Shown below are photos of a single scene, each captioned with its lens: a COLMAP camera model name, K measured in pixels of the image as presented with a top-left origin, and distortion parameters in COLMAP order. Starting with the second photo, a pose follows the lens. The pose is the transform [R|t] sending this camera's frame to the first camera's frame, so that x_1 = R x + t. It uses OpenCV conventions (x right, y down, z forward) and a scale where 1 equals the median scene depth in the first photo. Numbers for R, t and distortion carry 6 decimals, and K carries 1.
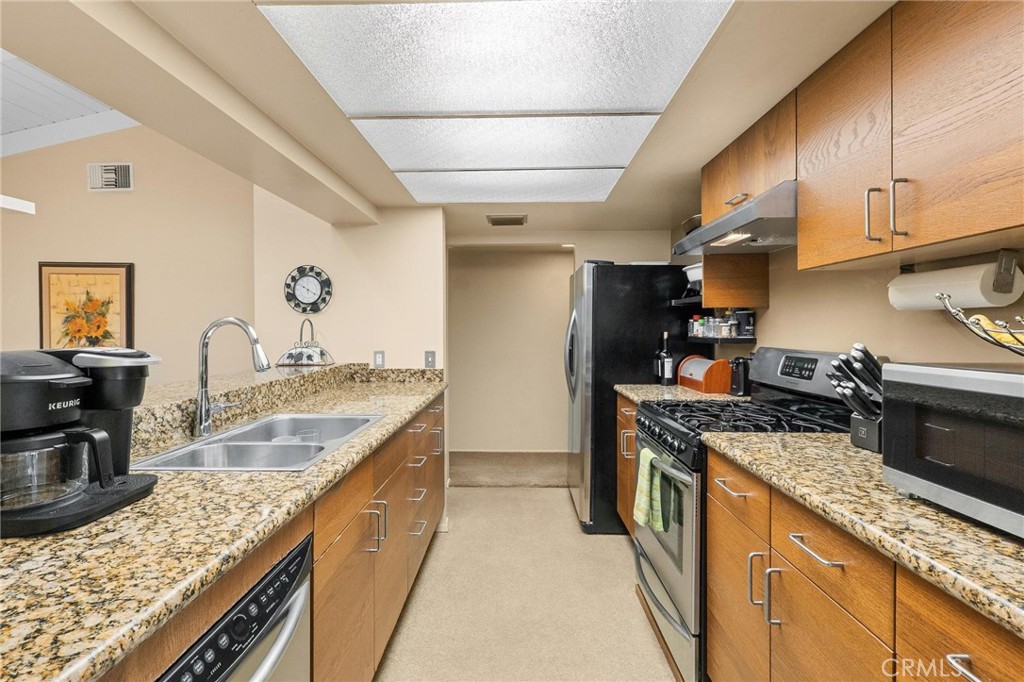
lens RADIAL K [[464.8, 0, 507.9], [0, 464.8, 339.3], [0, 0, 1]] dist [0.013782, -0.000399]
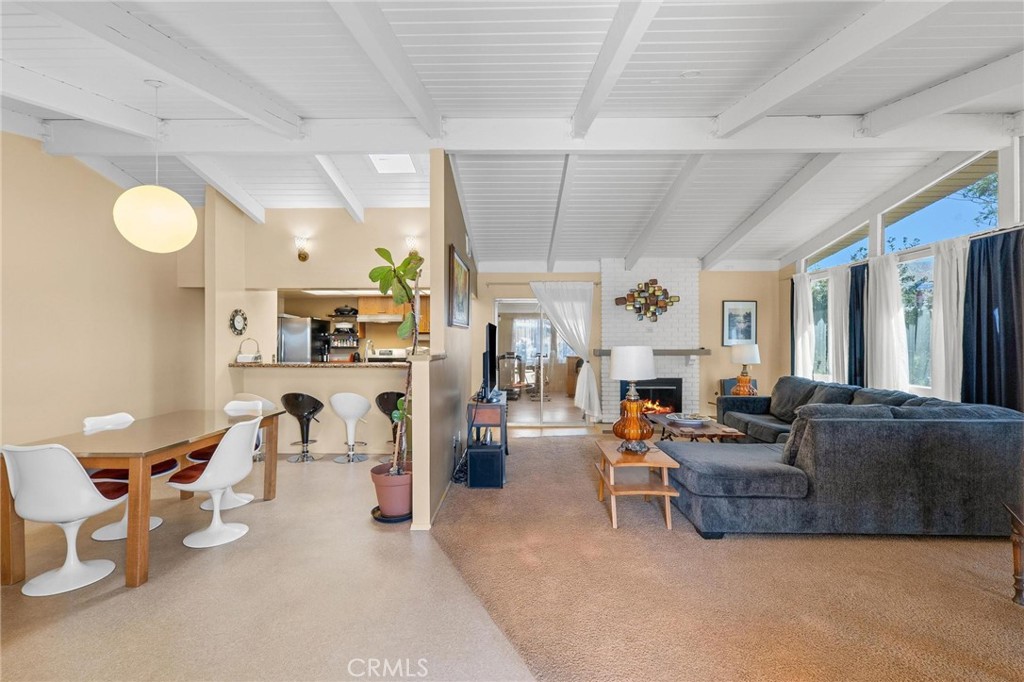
lens RADIAL K [[448.9, 0, 506.2], [0, 448.9, 338.4], [0, 0, 1]] dist [0.008239, 0.001451]
pose [[-0.011160, 0.011285, 0.999874, -1.689643], [0.022877, 0.999677, -0.011028, -0.000887], [-0.999676, 0.022752, -0.011414, -0.012491]]
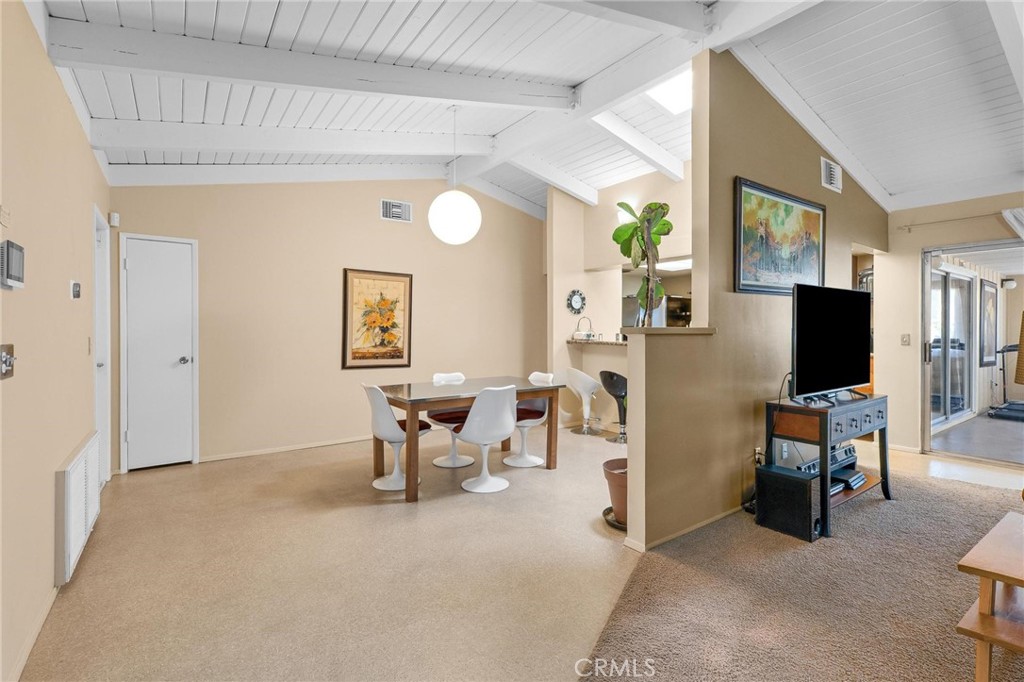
lens RADIAL K [[464.8, 0, 508.0], [0, 464.8, 330.2], [0, 0, 1]] dist [0.013782, -0.000399]
pose [[0.790437, 0.000868, 0.612542, -1.426198], [0.009669, 0.999857, -0.013894, 0.027126], [-0.612467, 0.016905, 0.790316, -0.277678]]
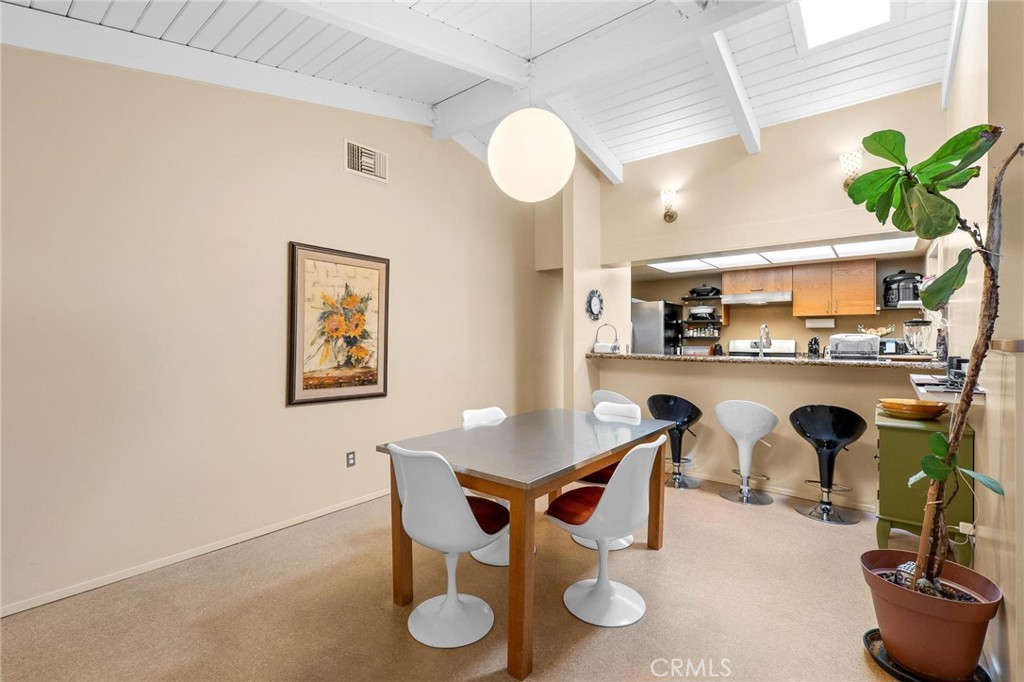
lens RADIAL K [[464.8, 0, 509.5], [0, 464.8, 338.8], [0, 0, 1]] dist [0.013782, -0.000399]
pose [[0.600085, 0.000648, 0.799936, -1.406076], [0.015722, 0.999797, -0.012604, 0.014331], [-0.799782, 0.020140, 0.599953, 0.240407]]
